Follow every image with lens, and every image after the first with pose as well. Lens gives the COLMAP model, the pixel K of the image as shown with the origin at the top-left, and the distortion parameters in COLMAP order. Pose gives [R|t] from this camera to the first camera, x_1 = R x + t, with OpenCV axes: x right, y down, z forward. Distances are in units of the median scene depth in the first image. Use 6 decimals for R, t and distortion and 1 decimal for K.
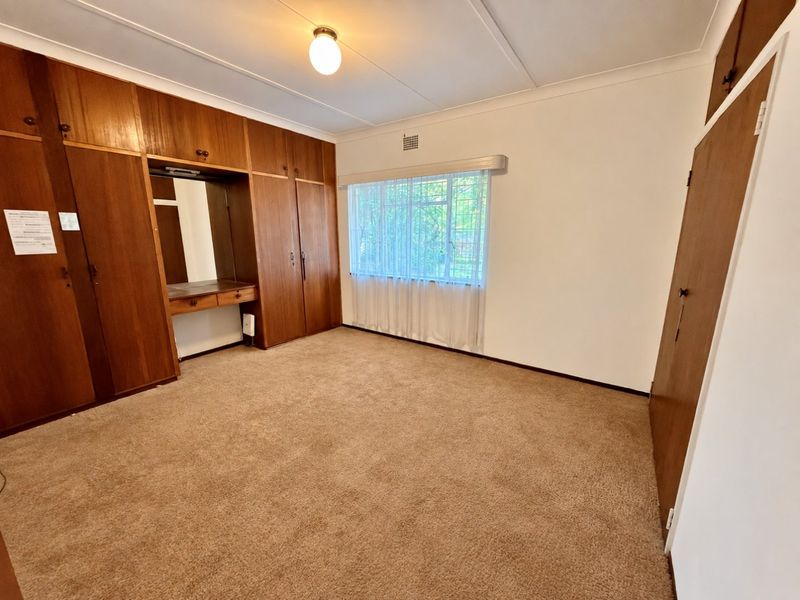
lens RADIAL K [[319.0, 0, 399.0], [0, 319.0, 299.8], [0, 0, 1]] dist [-0.000076, -0.000141]
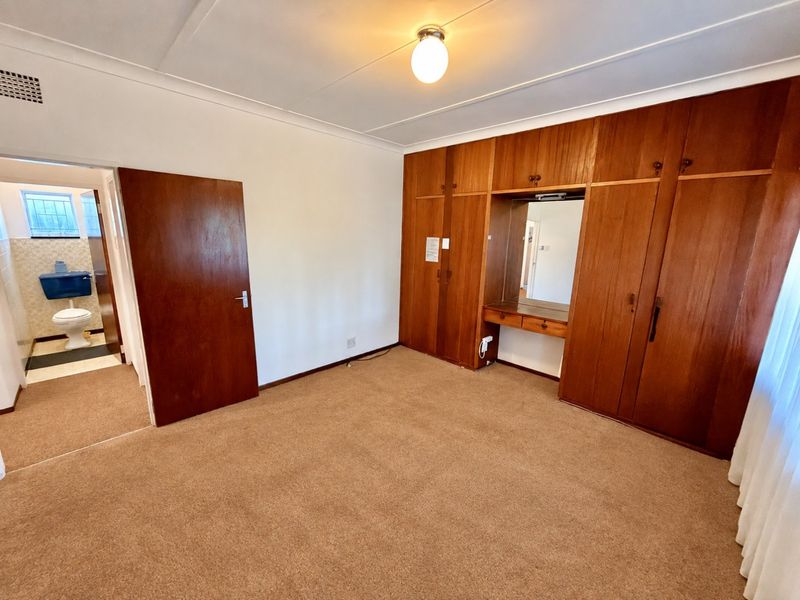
lens RADIAL K [[319.0, 0, 399.0], [0, 319.0, 299.8], [0, 0, 1]] dist [-0.000076, -0.000141]
pose [[-0.154352, 0.198807, -0.967808, 0.595763], [-0.226044, 0.946460, 0.230472, -0.279339], [0.961811, 0.254340, -0.101149, 0.950252]]
